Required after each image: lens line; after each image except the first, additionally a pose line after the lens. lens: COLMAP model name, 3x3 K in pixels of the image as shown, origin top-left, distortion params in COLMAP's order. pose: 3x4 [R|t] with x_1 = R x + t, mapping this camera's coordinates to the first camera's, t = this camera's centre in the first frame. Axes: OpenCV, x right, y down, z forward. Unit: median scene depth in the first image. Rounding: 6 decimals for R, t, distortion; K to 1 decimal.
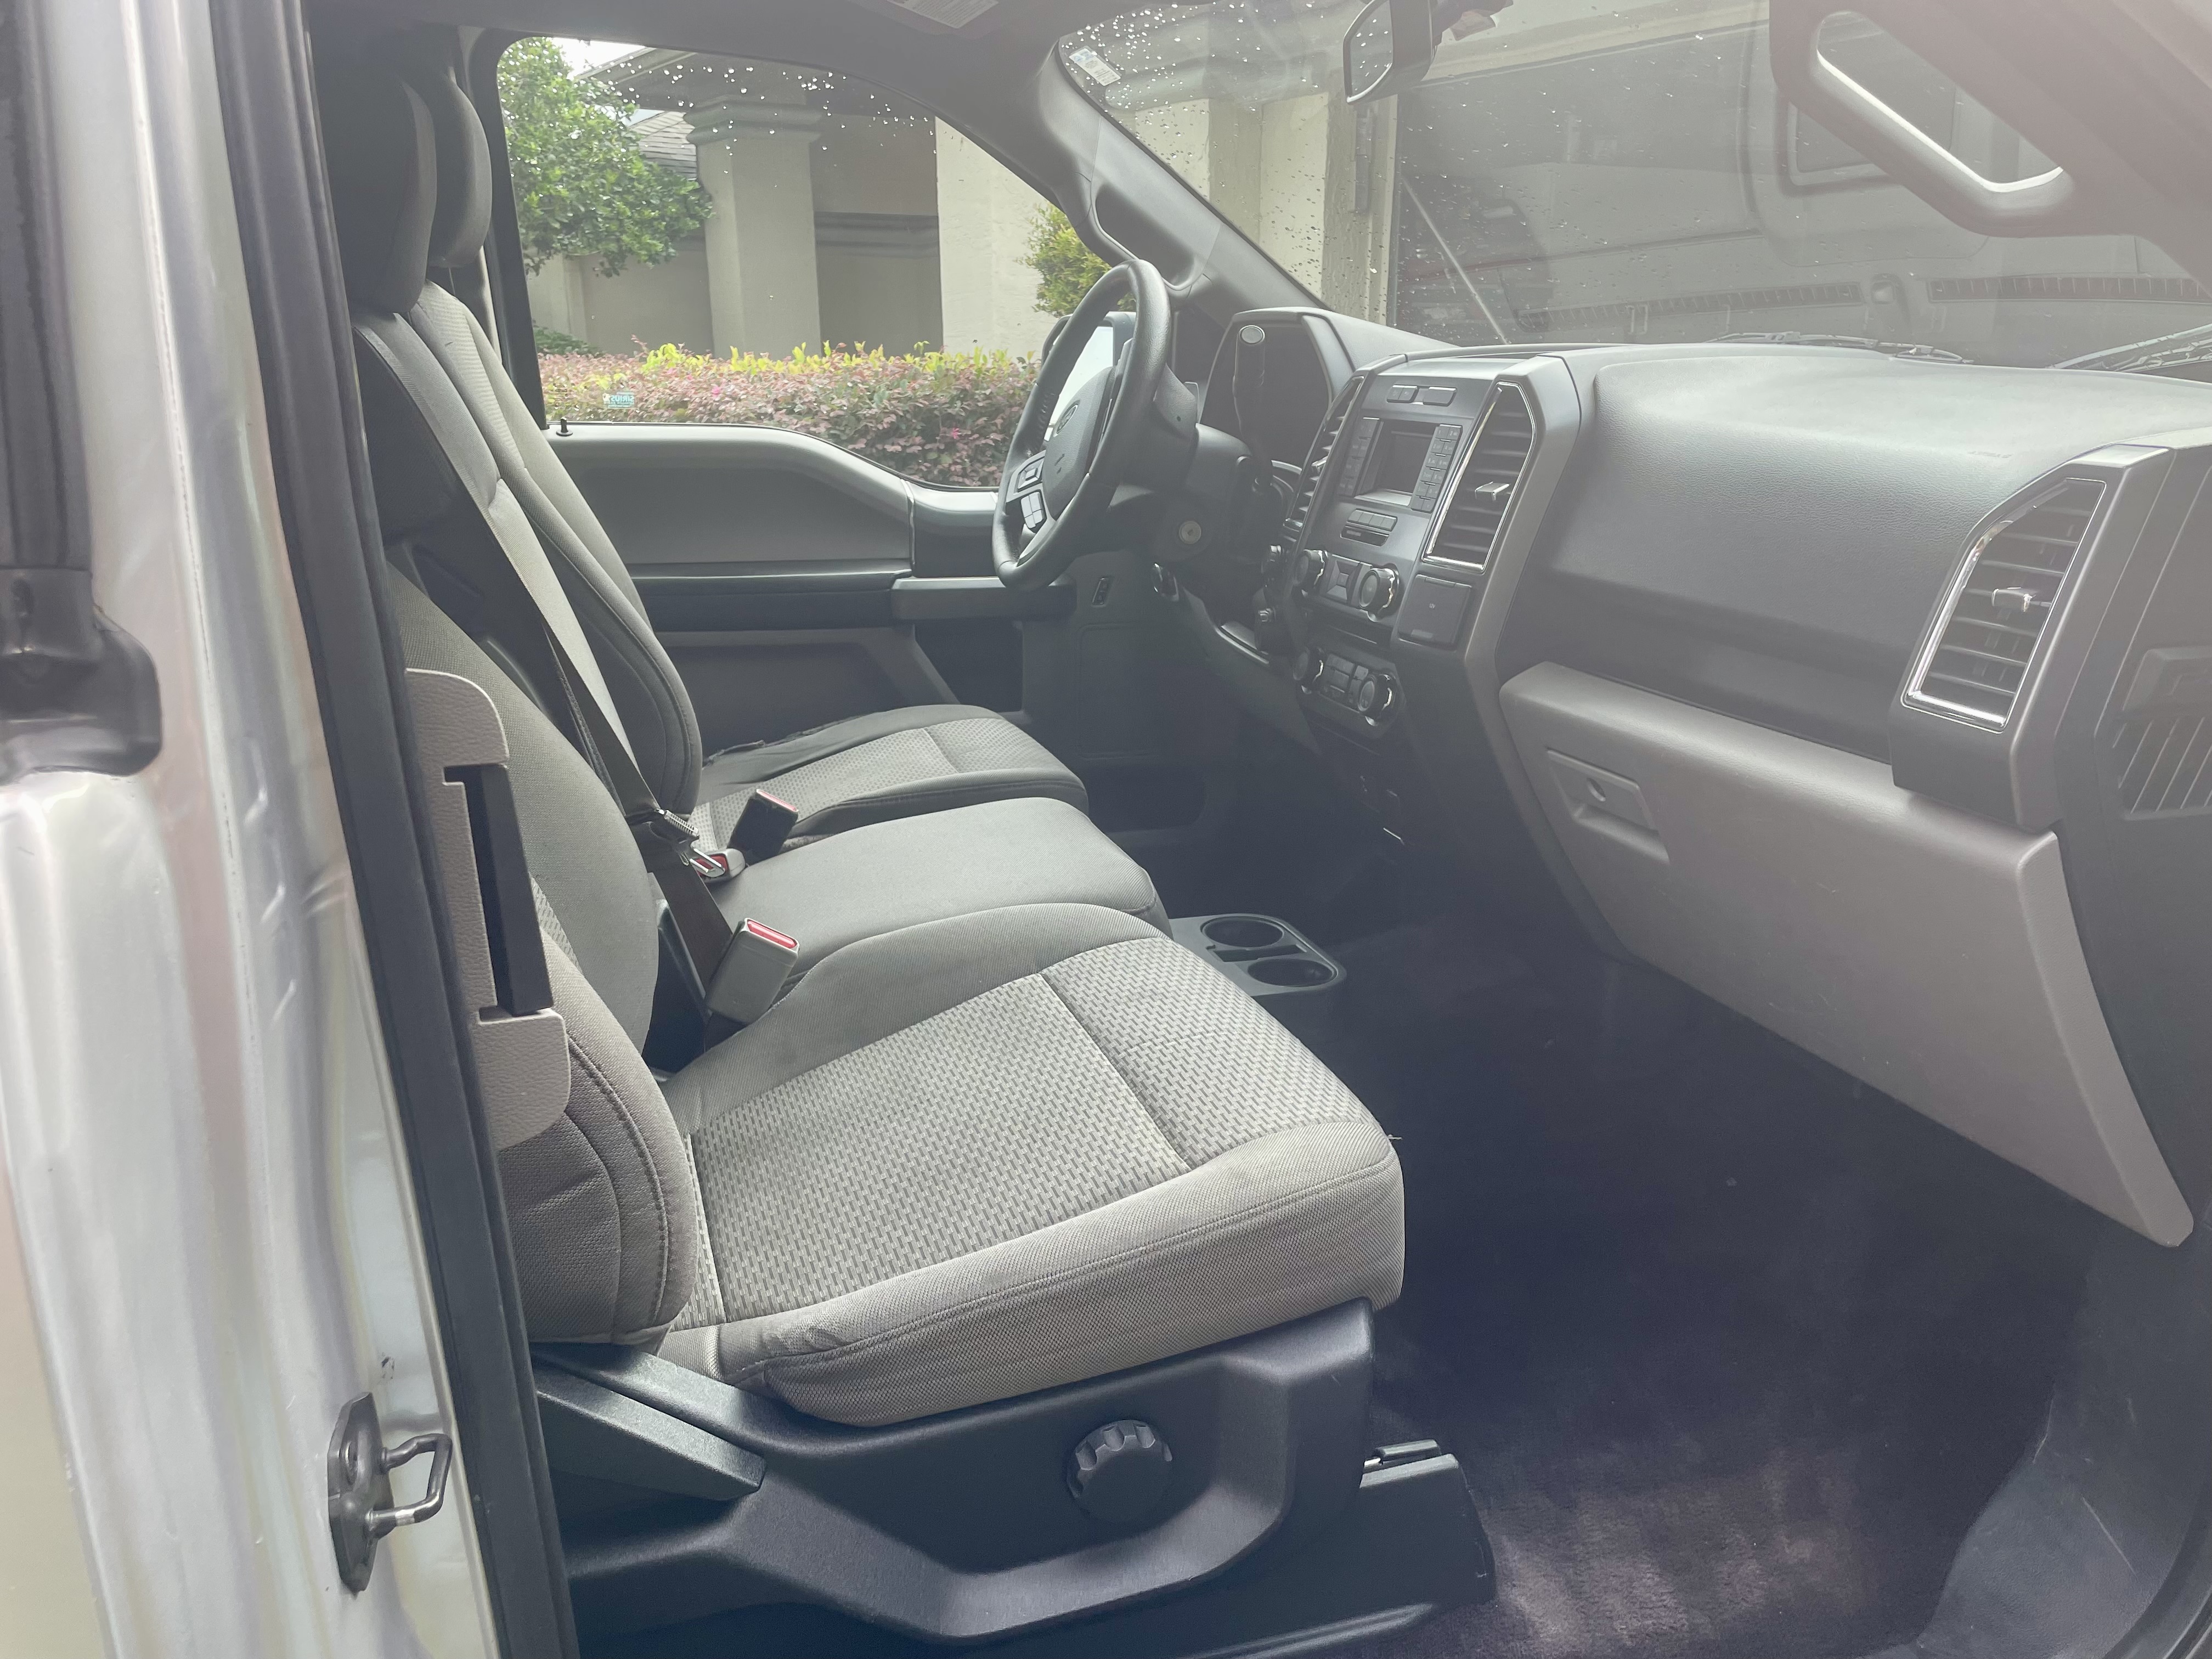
lens RADIAL K [[1671.8, 0, 1102.5], [0, 1671.8, 843.0], [0, 0, 1]] dist [0.042408, -0.001948]
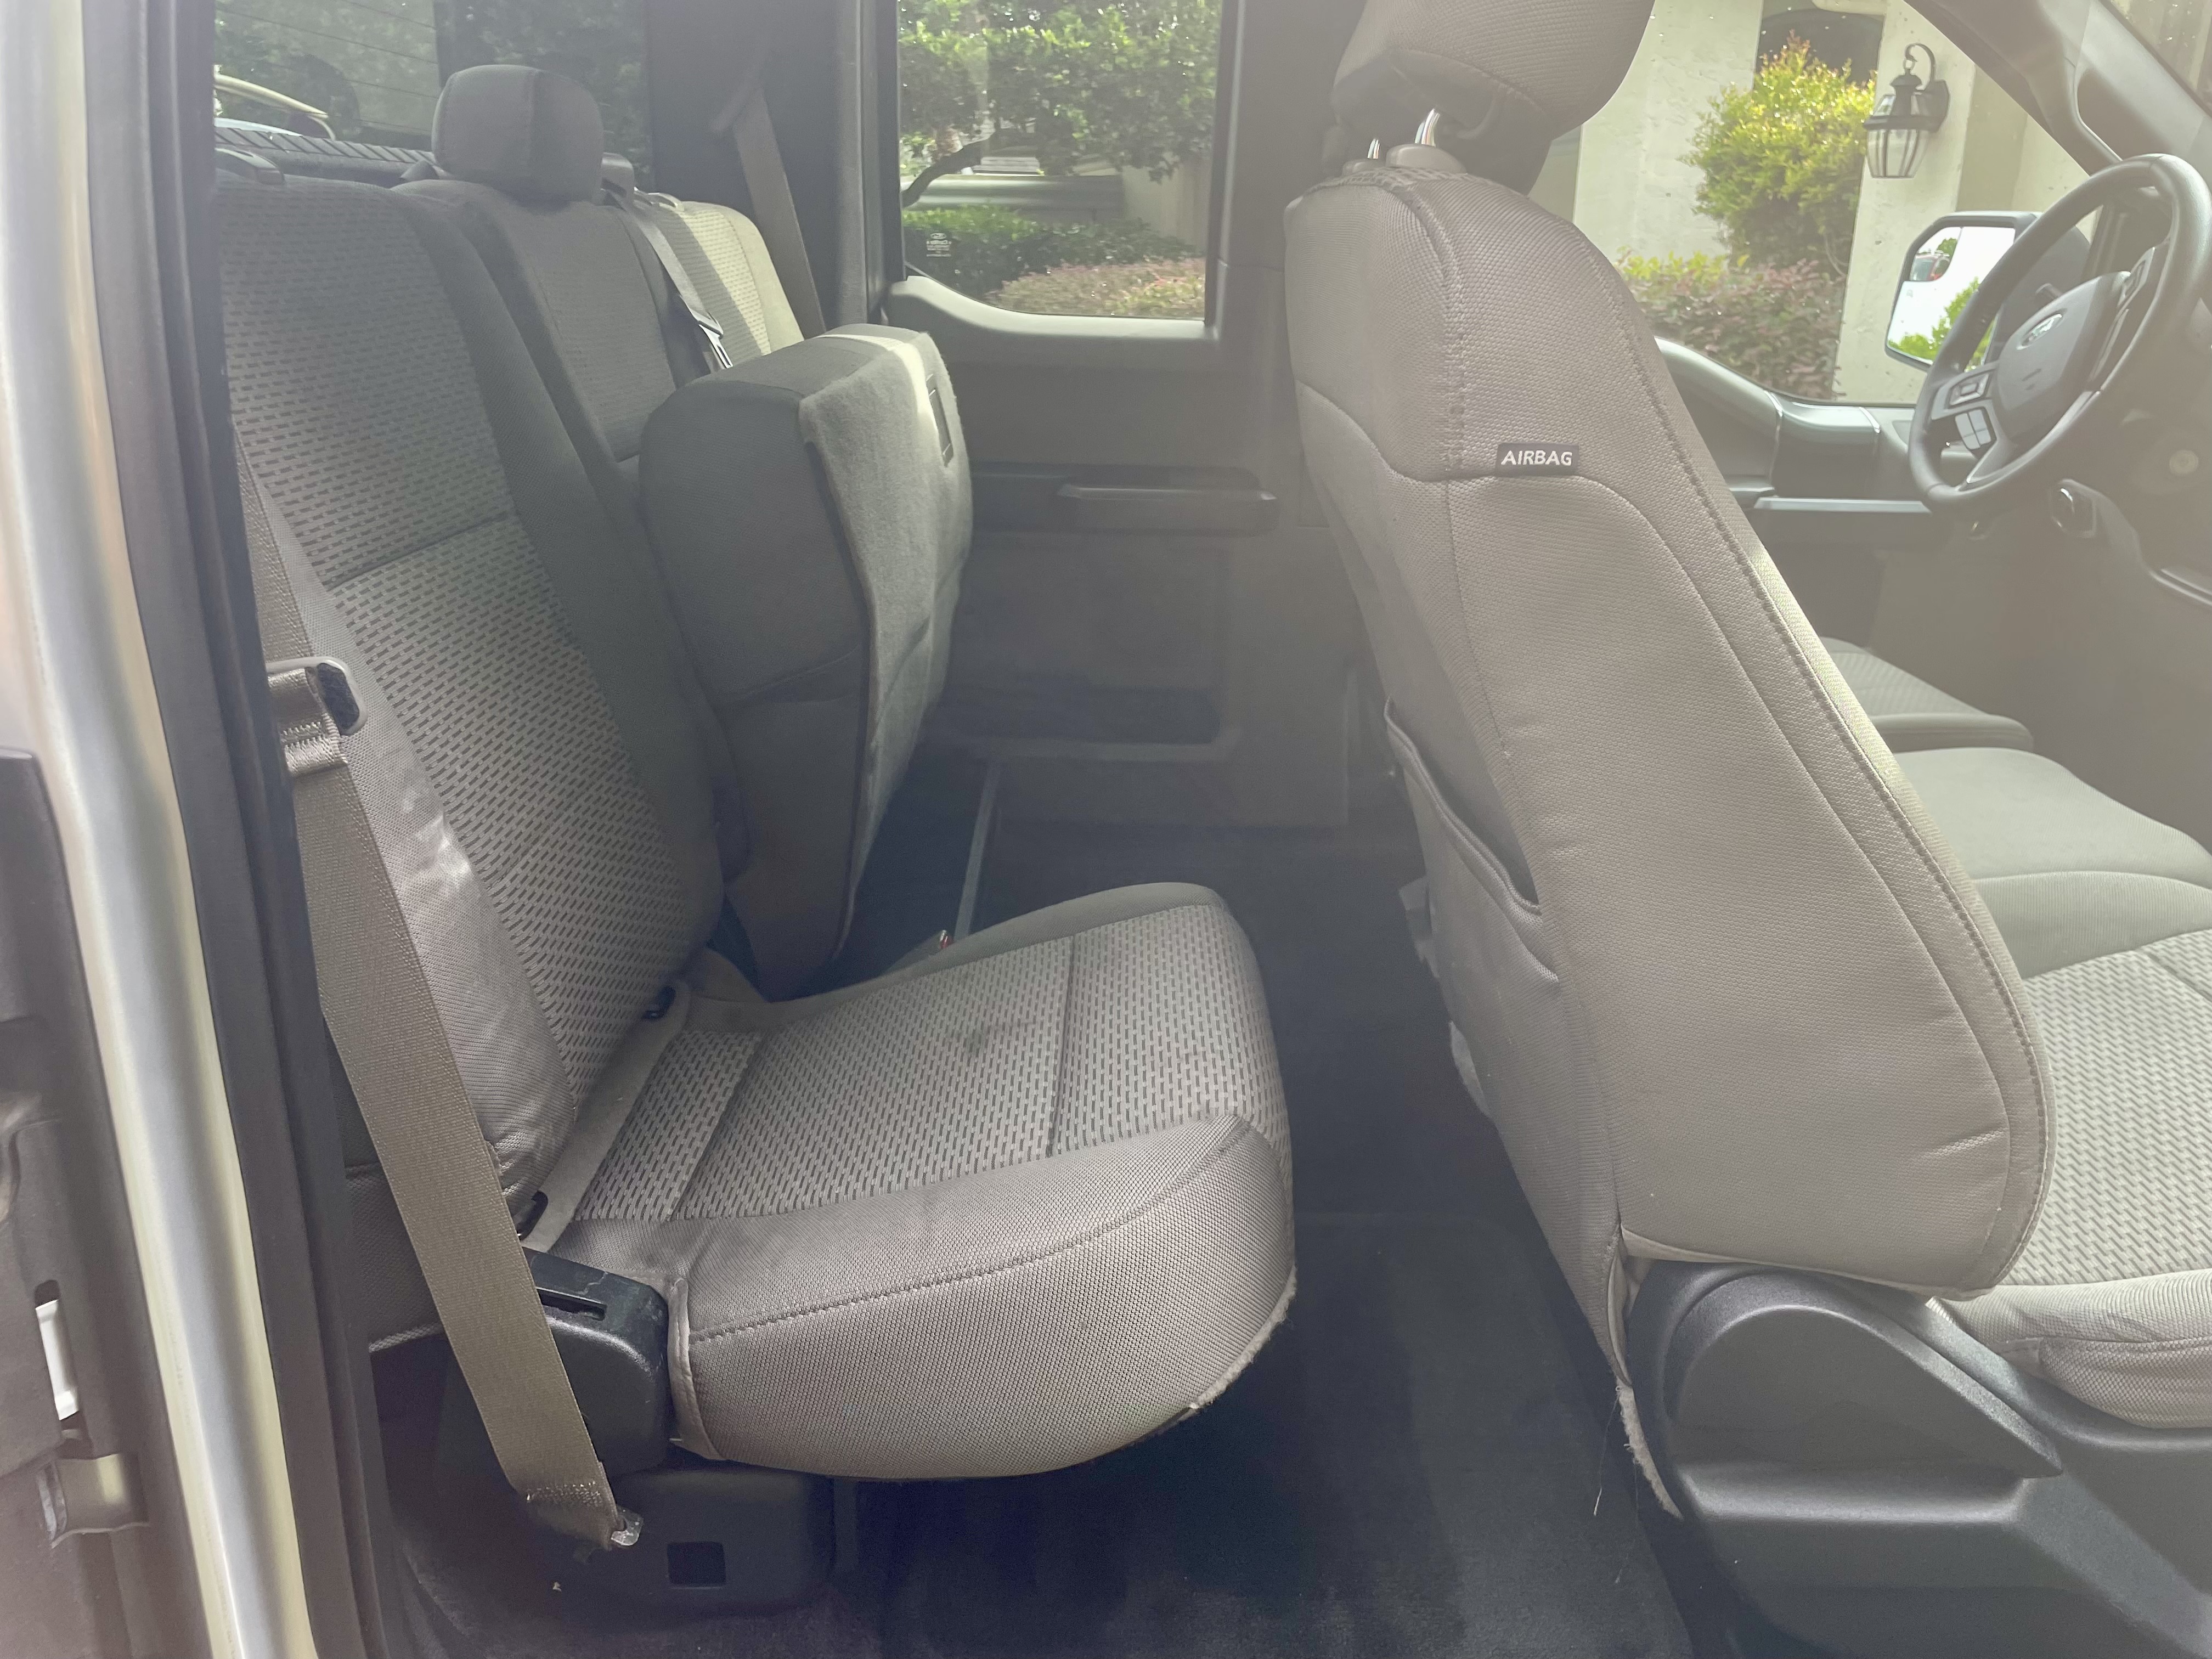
lens RADIAL K [[1659.6, 0, 1106.0], [0, 1659.6, 829.5], [0, 0, 1]] dist [0.101545, -0.137502]
pose [[0.954514, 0.112320, -0.276203, -0.222977], [-0.100103, 0.993286, 0.057986, 0.011407], [0.280861, -0.027700, 0.959349, -0.020001]]
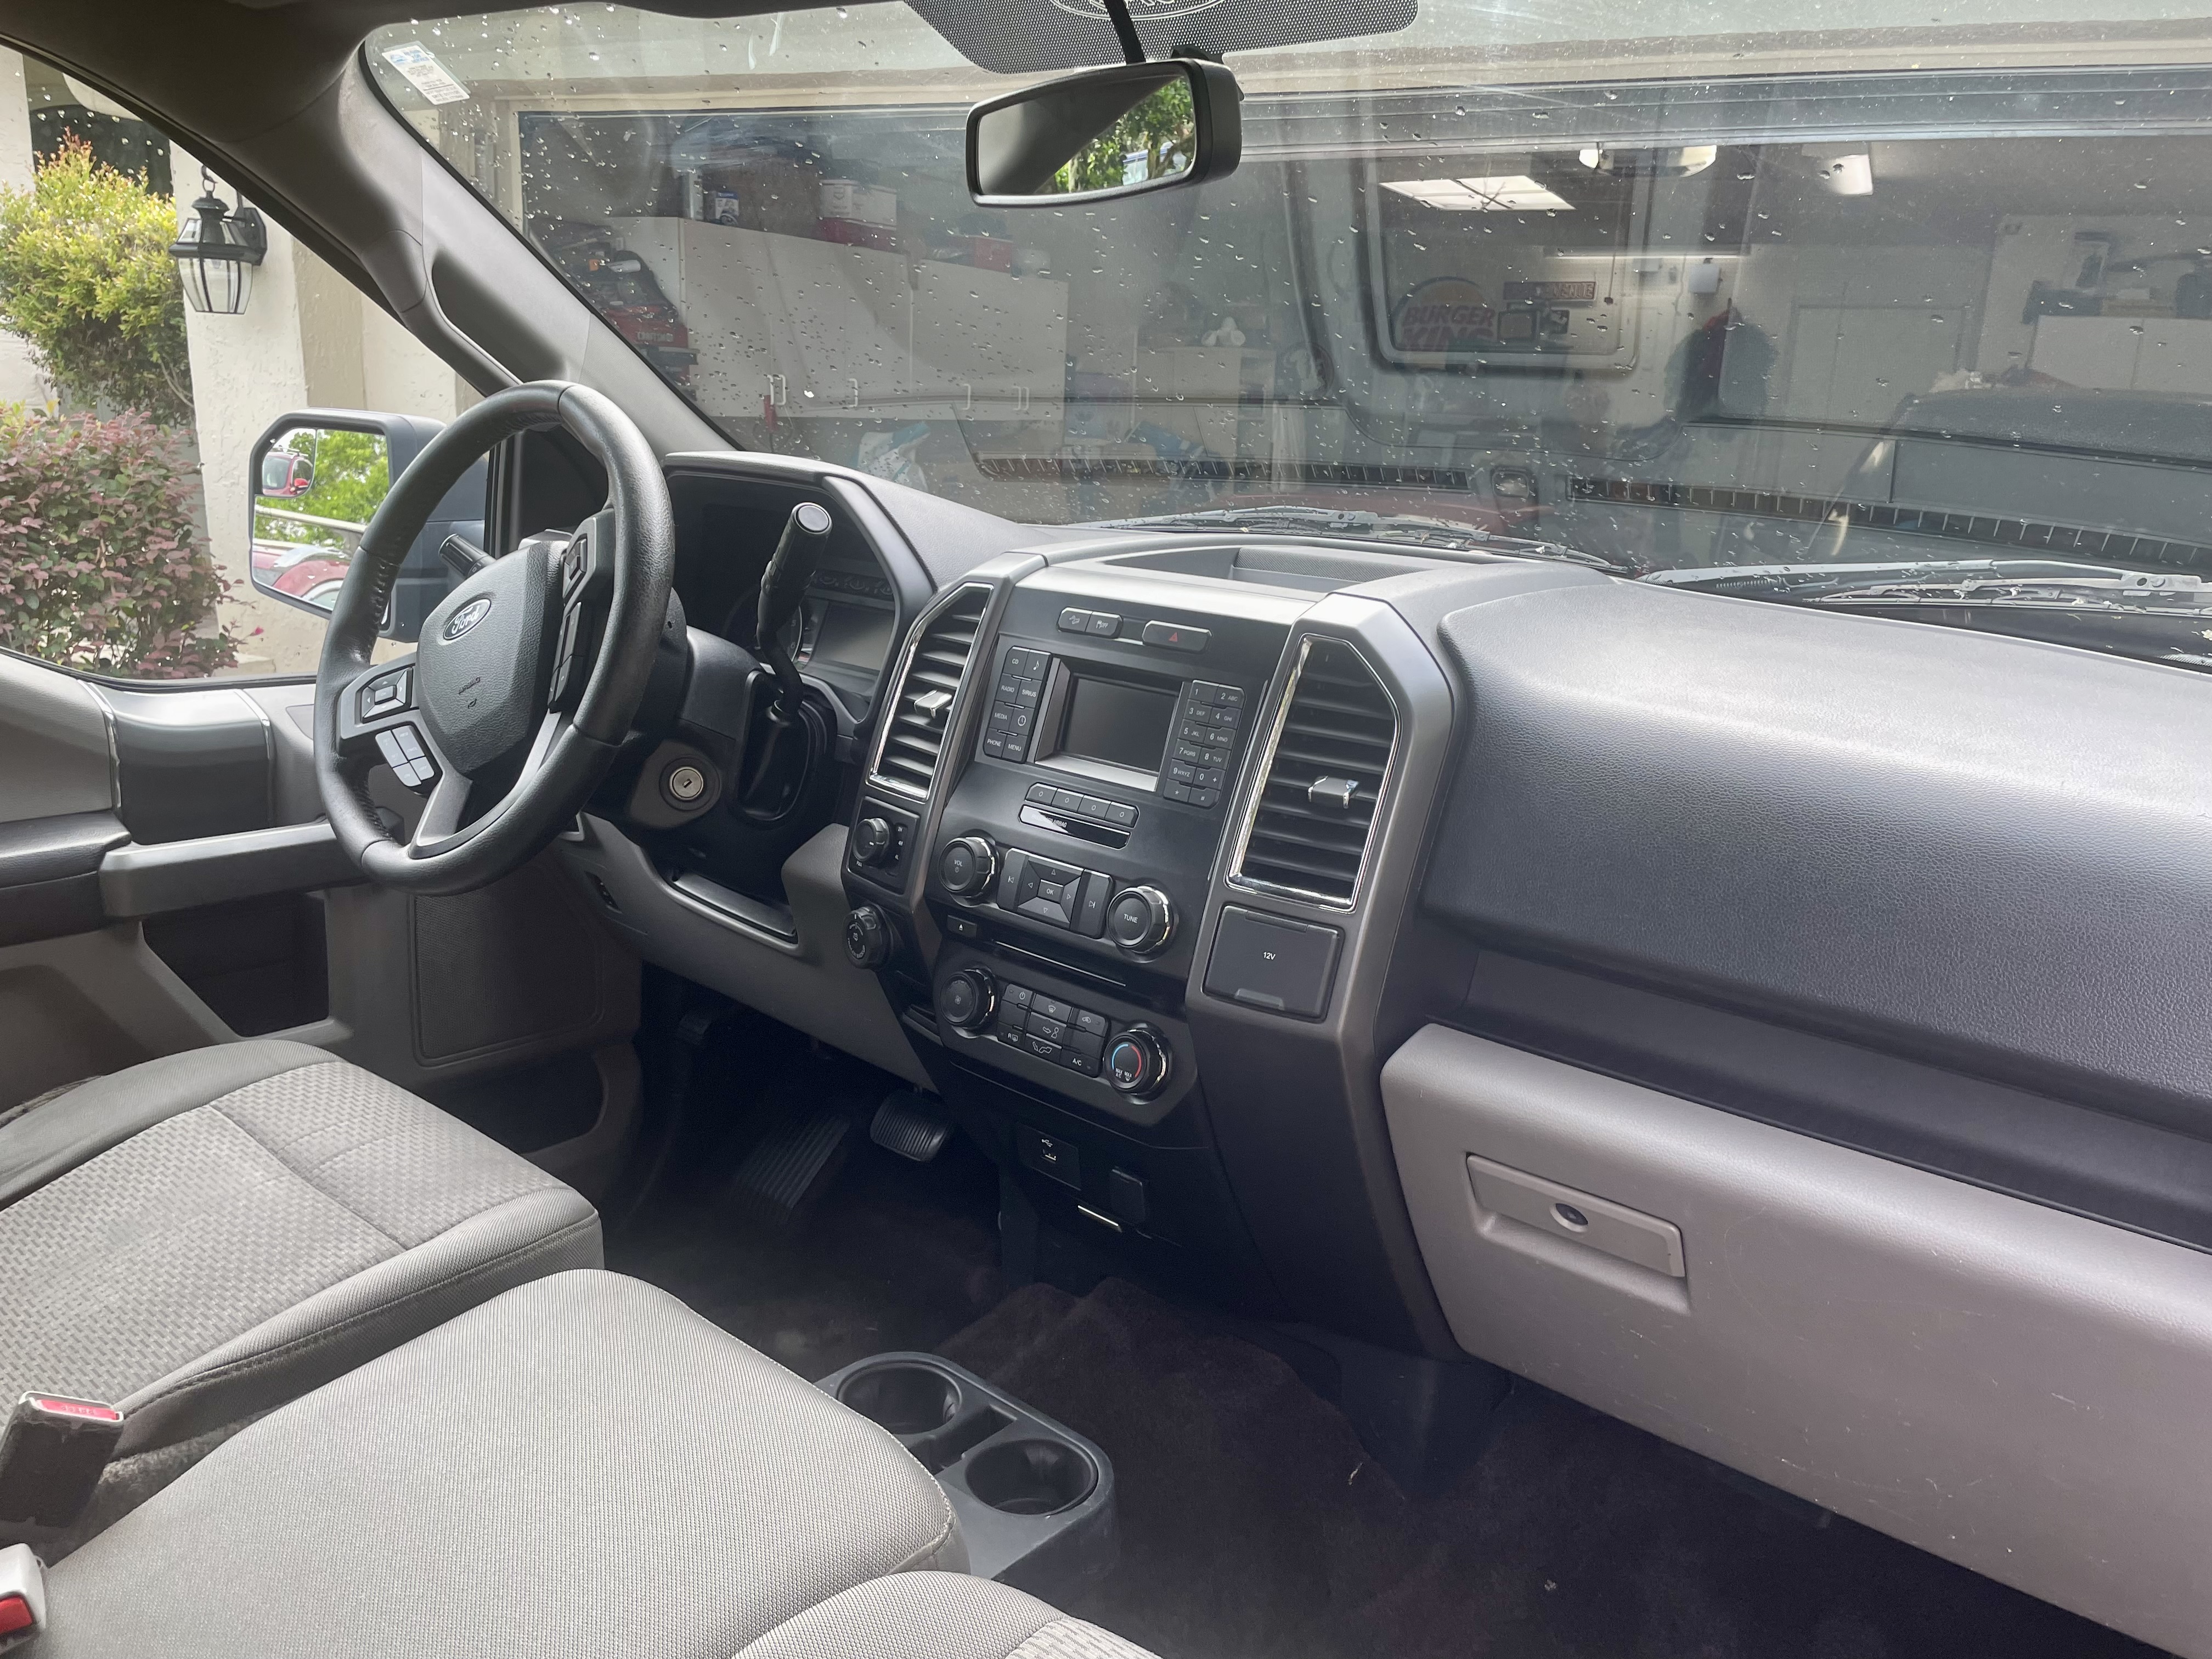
lens RADIAL K [[1659.6, 0, 1106.0], [0, 1659.6, 829.5], [0, 0, 1]] dist [0.101545, -0.137502]
pose [[0.842926, -0.092654, 0.529992, -0.164731], [0.105772, 0.994375, 0.005612, -0.153316], [-0.527531, 0.051328, 0.847984, 0.338395]]
